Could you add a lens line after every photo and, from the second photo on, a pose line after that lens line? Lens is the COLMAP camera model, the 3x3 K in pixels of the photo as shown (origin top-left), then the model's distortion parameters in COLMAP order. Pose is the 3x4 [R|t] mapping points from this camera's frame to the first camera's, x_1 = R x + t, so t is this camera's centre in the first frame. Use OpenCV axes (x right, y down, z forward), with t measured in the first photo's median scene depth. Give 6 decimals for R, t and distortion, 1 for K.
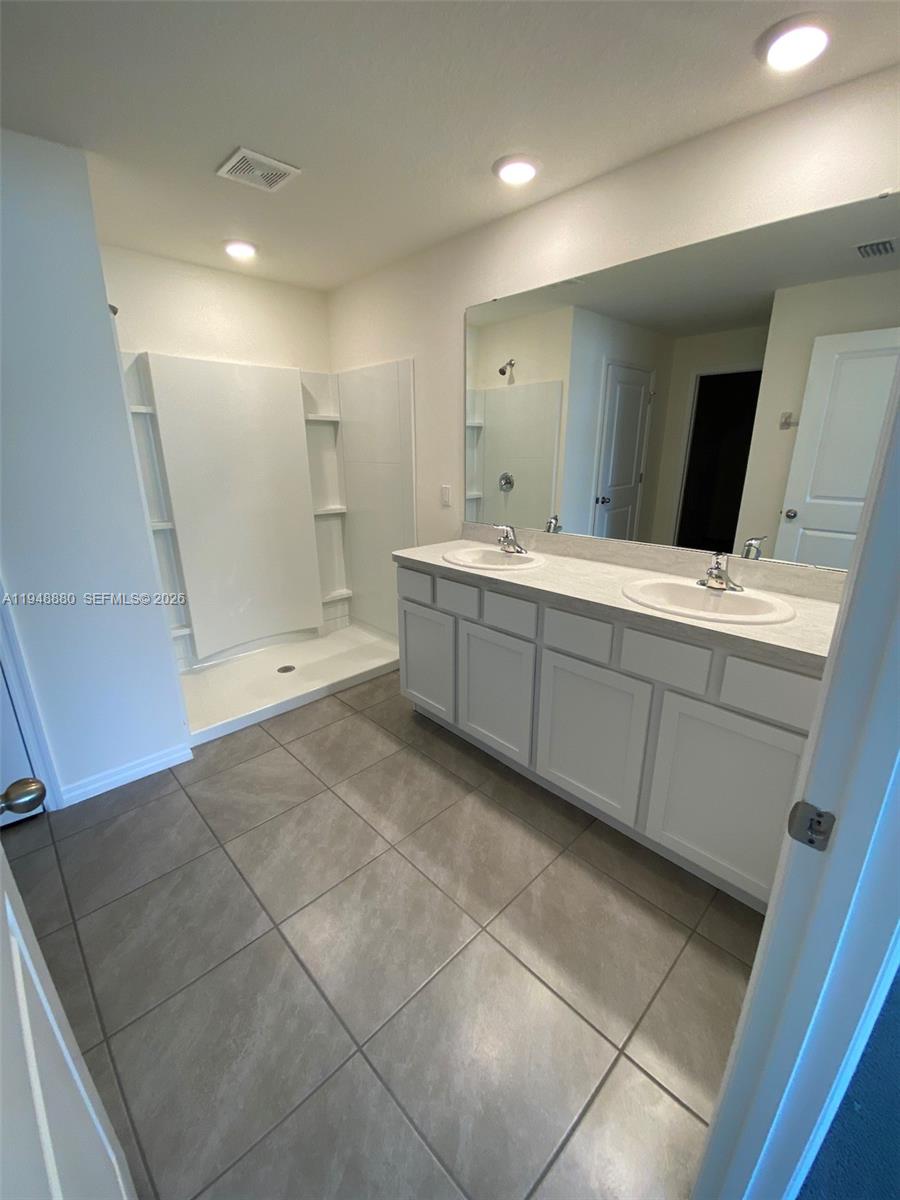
lens RADIAL K [[485.1, 0, 450.0], [0, 485.1, 600.0], [0, 0, 1]] dist [0.028896, -0.033884]
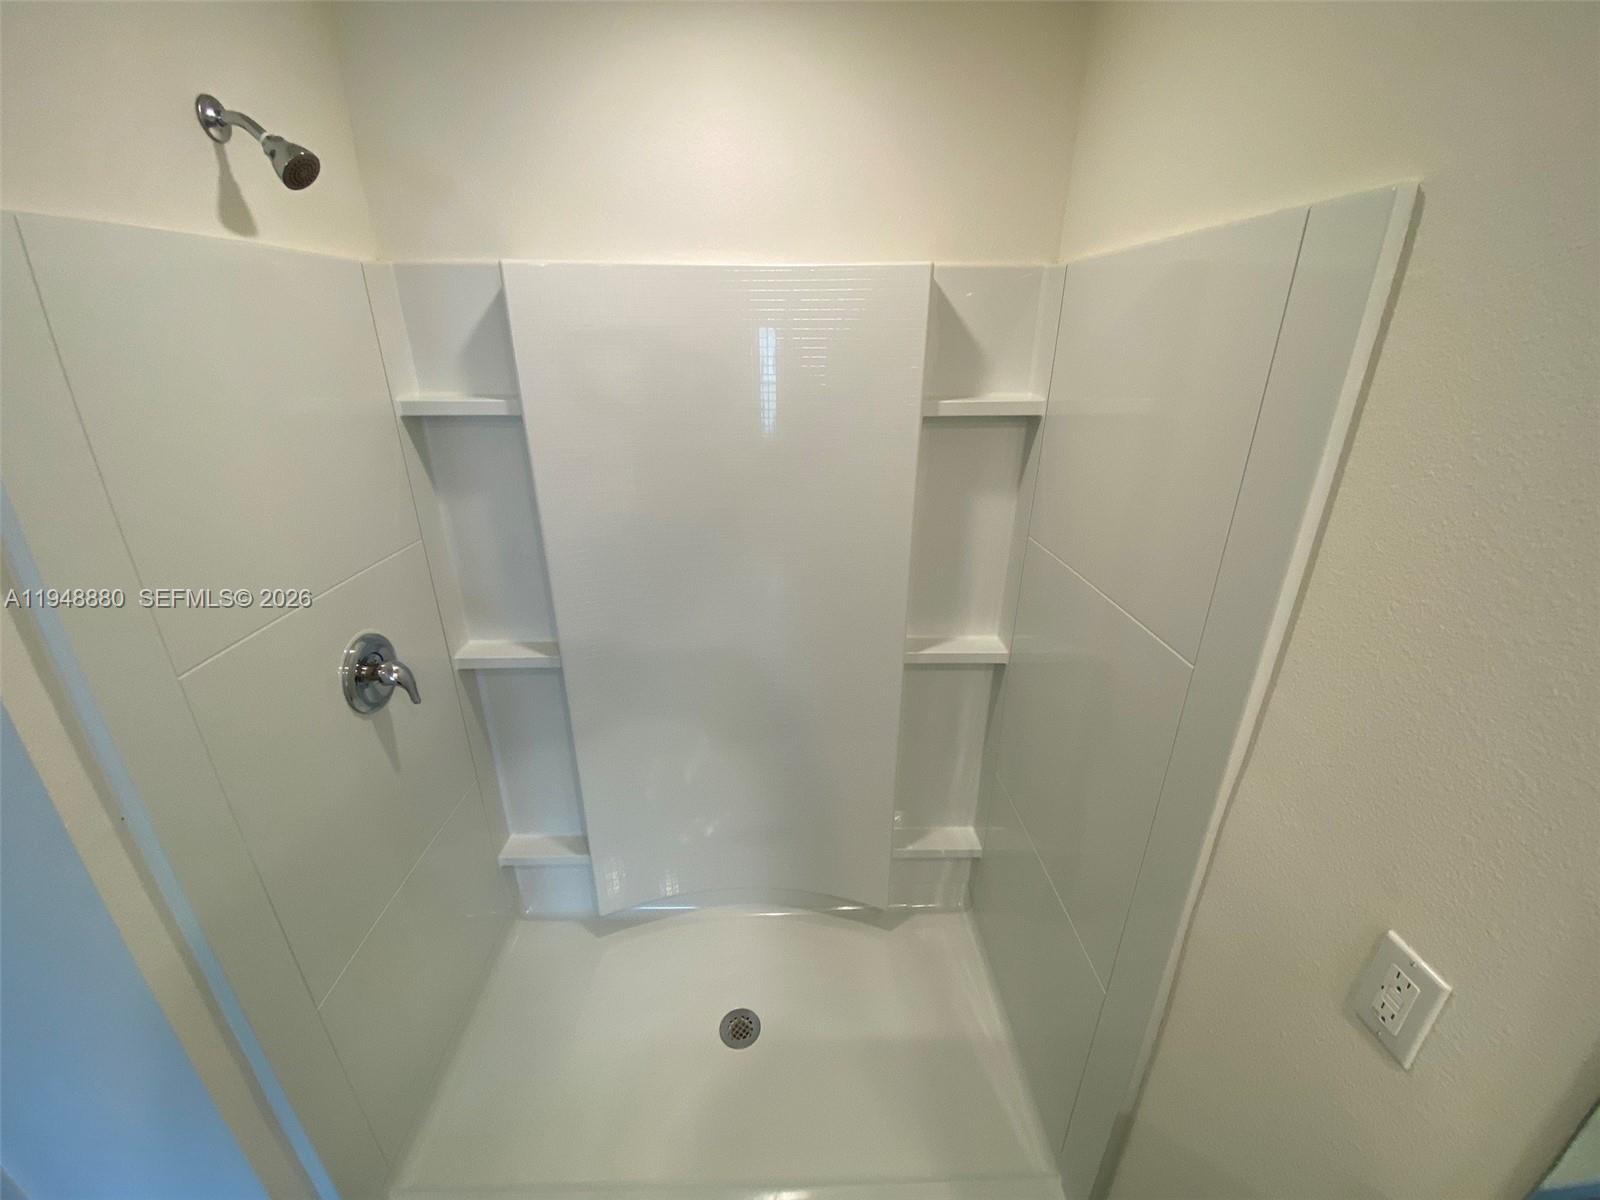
lens RADIAL K [[646.5, 0, 797.4], [0, 646.5, 598.0], [0, 0, 1]] dist [-0.000152, -0.000478]
pose [[0.744999, 0.257513, -0.615357, -0.061569], [-0.200695, 0.966269, 0.161386, -0.339454], [0.636159, 0.003267, 0.771551, 0.670256]]
